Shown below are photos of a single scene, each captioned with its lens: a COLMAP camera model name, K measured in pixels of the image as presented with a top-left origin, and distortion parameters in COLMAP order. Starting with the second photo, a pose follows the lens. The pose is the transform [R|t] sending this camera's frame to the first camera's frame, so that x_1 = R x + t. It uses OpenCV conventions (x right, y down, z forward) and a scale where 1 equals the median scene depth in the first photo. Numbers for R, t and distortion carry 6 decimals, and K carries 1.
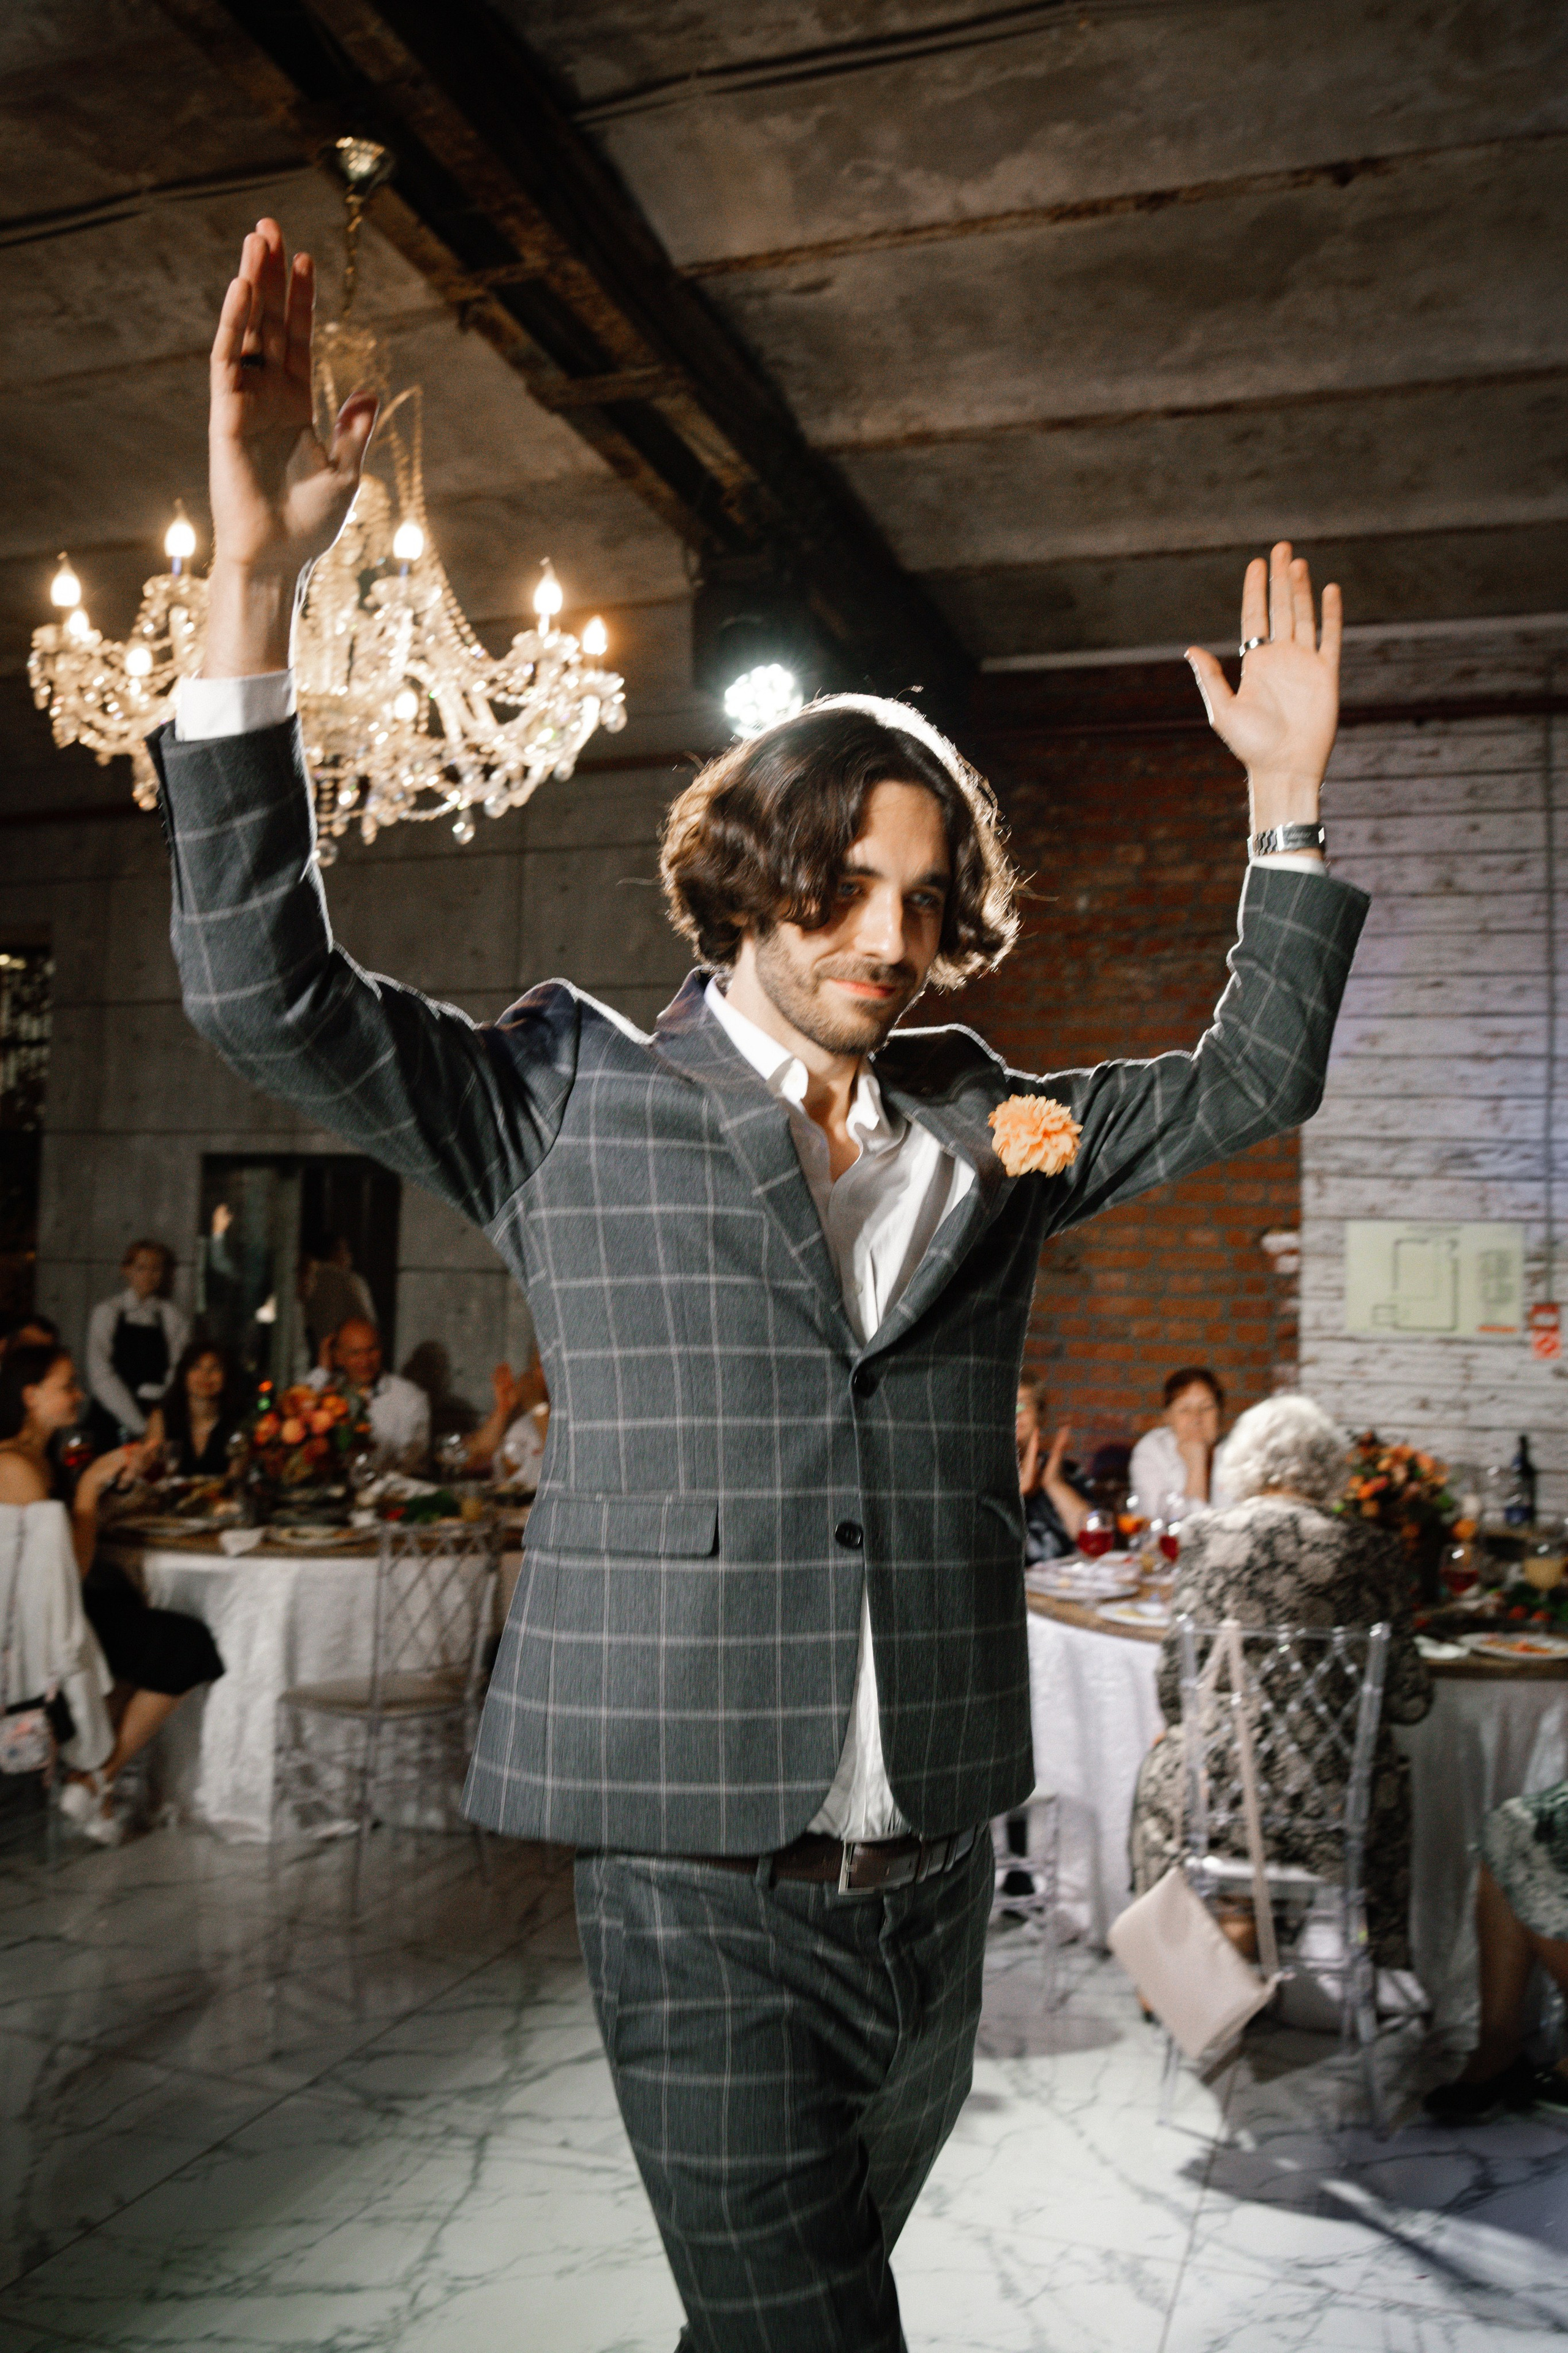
lens RADIAL K [[1885.4, 0, 777.0], [0, 1885.4, 1175.8], [0, 0, 1]] dist [-0.108018, 0.075592]
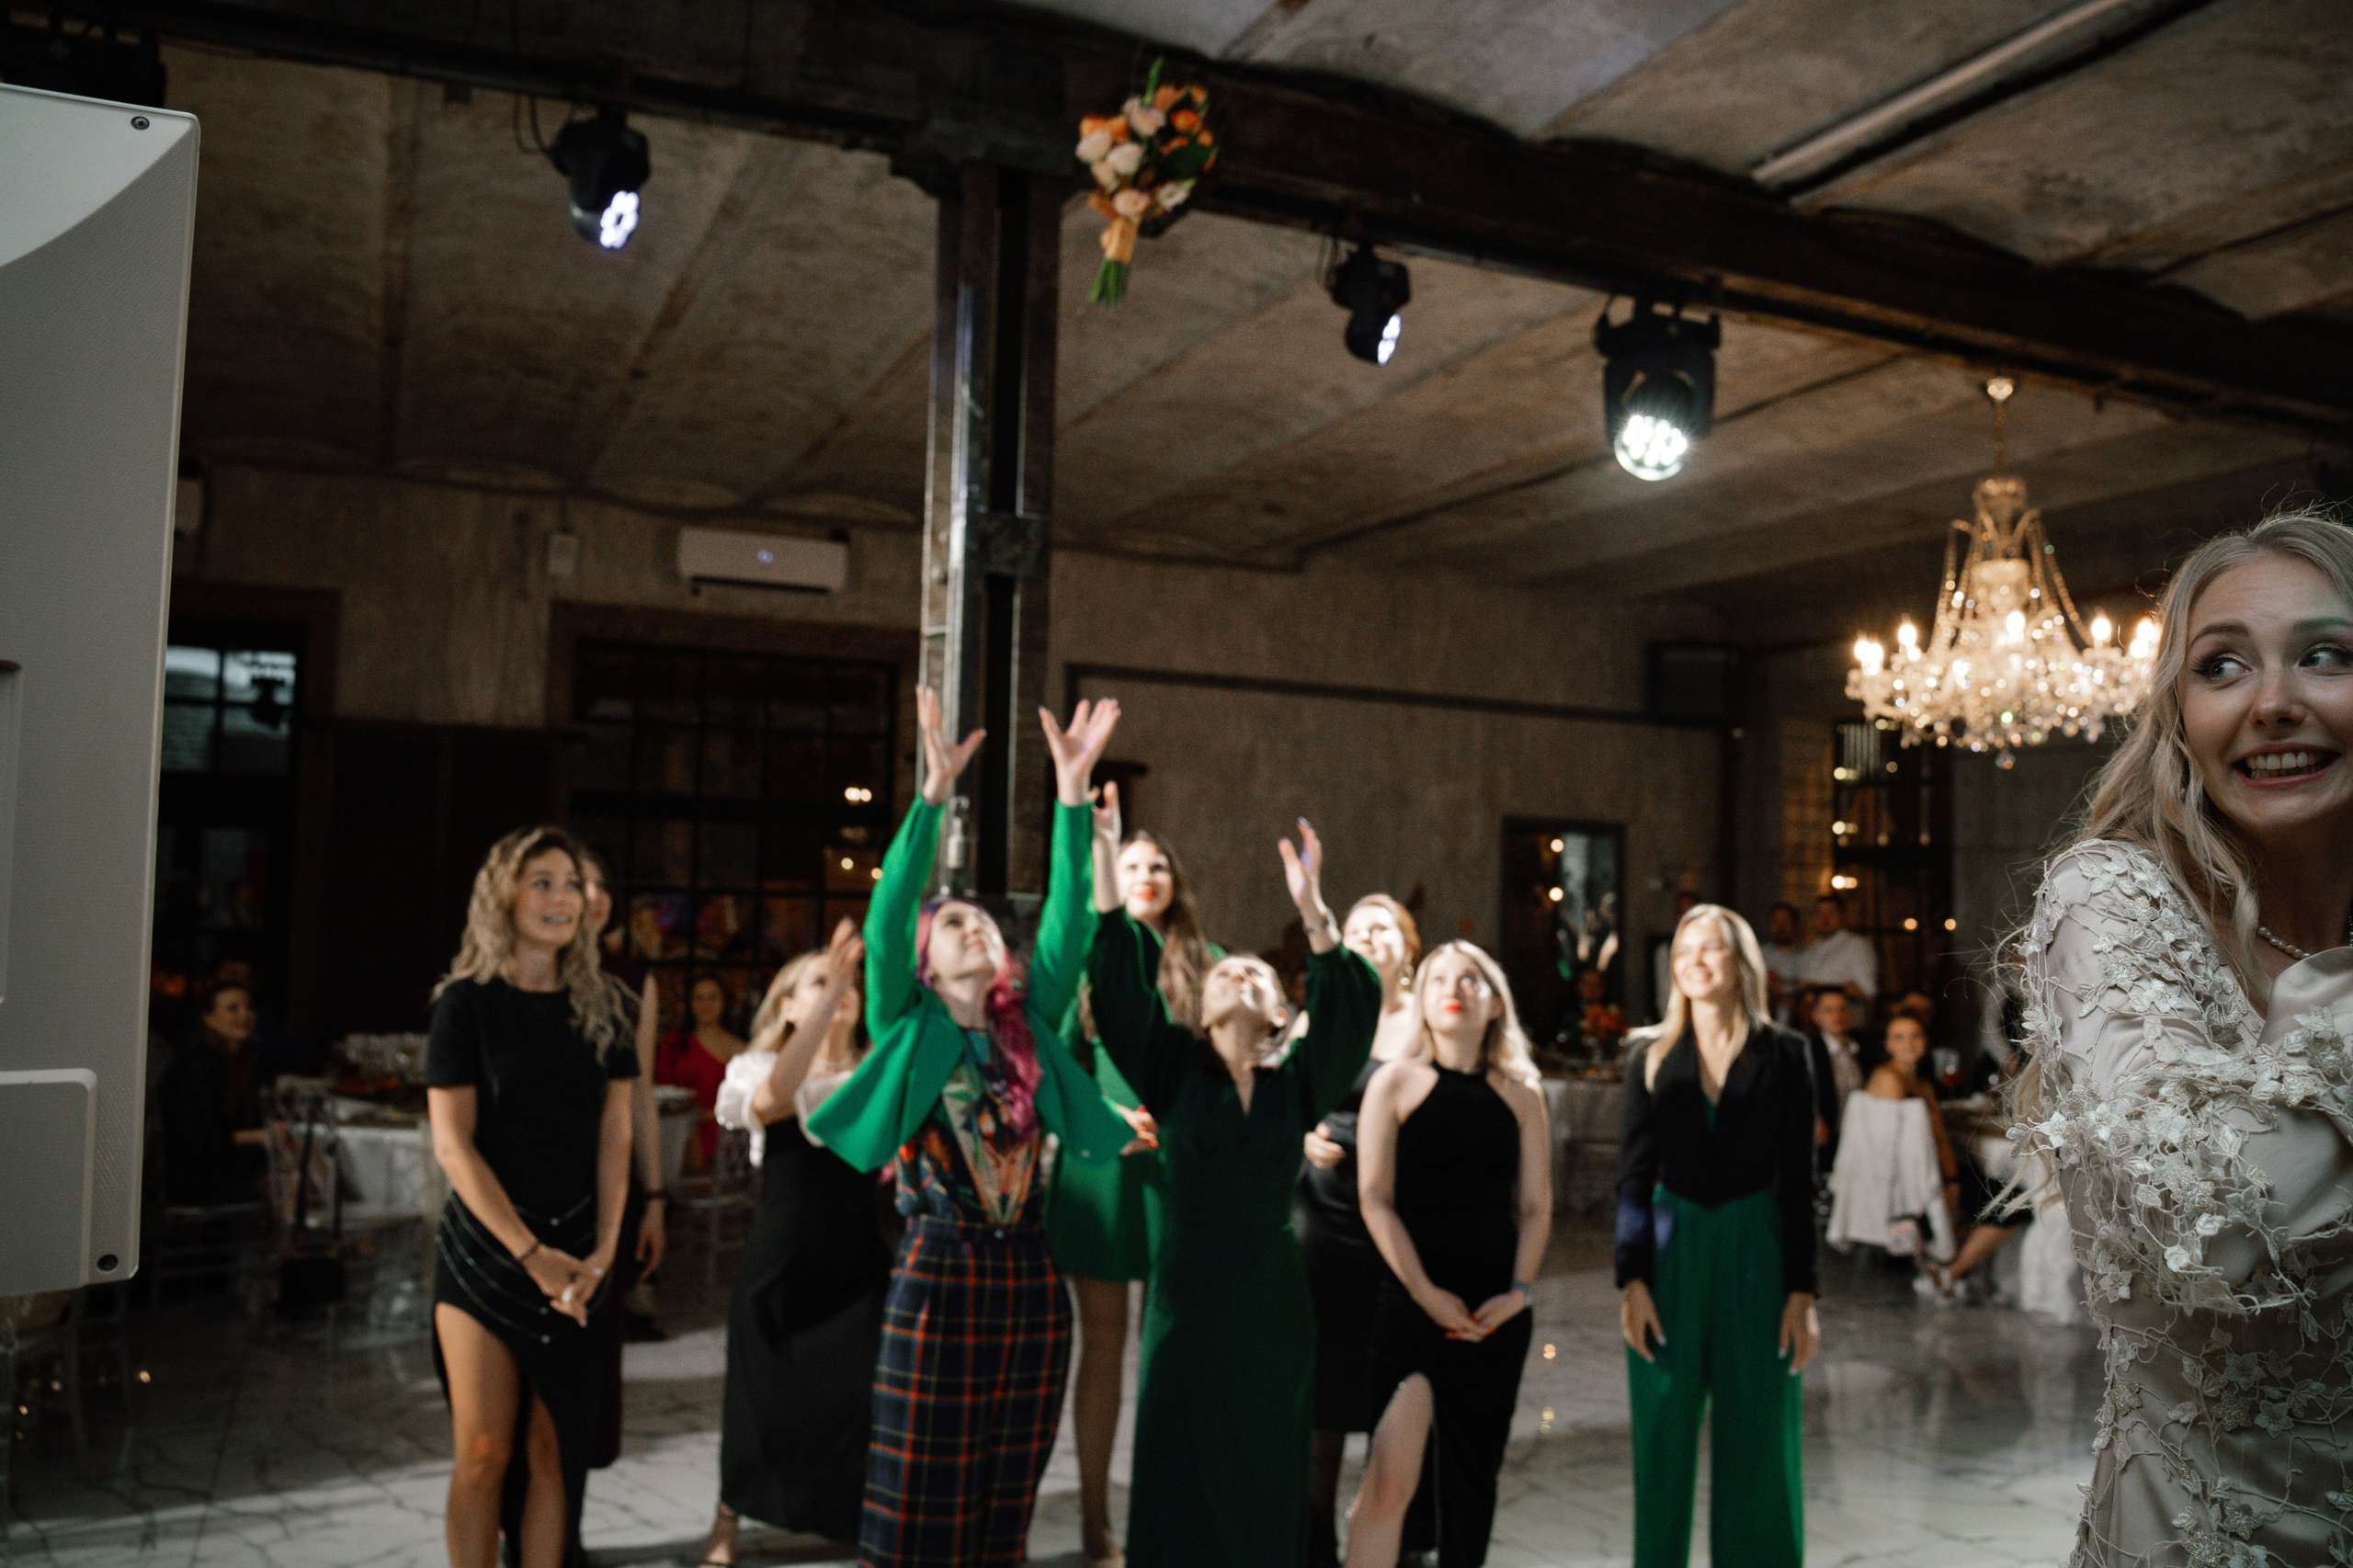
lens RADIAL K [[1884.9, 0, 1174.2], [0, 1884.9, 791.7], [0, 0, 1]] dist [-0.106193, 0.075139]
pose [[0.680041, -0.053439, -0.731224, 0.286184], [0.039288, 0.998563, -0.036439, -0.051980], [0.732121, -0.003949, 0.681163, -0.469083]]
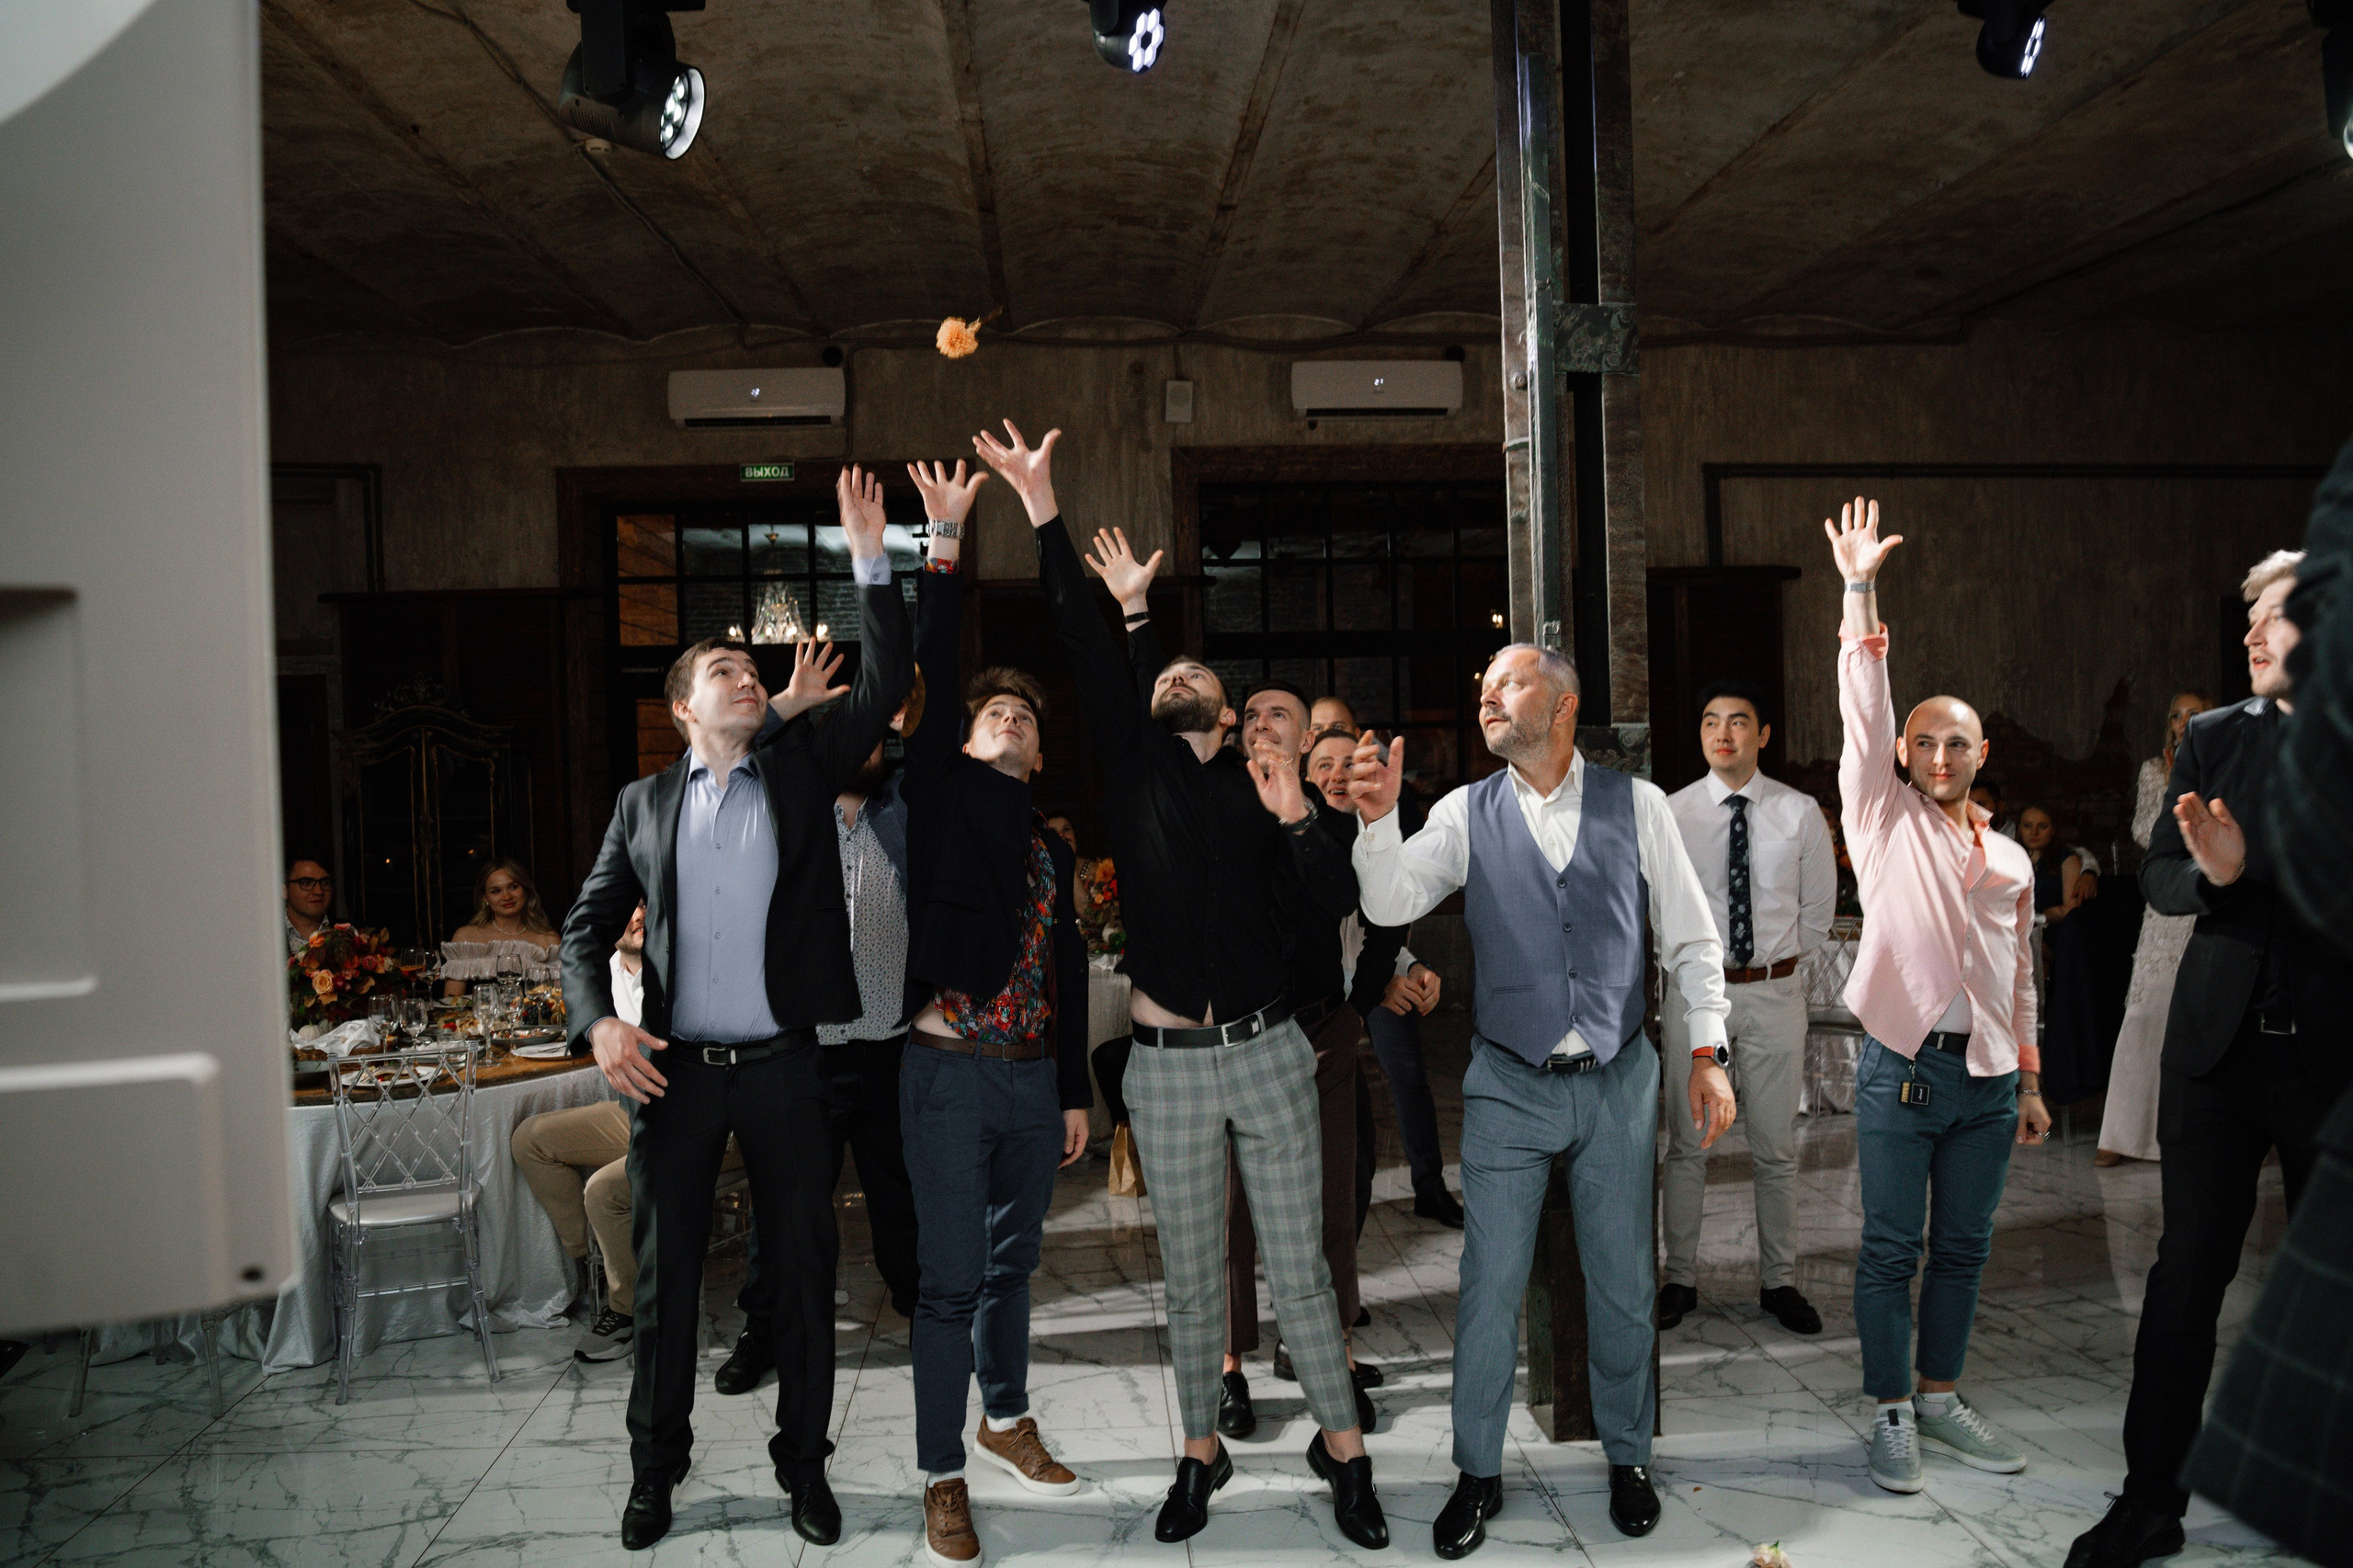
lens RADIAL K [[1885.6, 0, 1181.5], [0, 1885.6, 782.4], [0, 0, 1]] dist [-0.108018, 0.075592]
pose [[0.386553, -0.009285, -0.922220, 0.261074], [0.094002, 0.995138, 0.029383, -0.054592], [0.917464, -0.098049, 0.385547, -0.417696]]
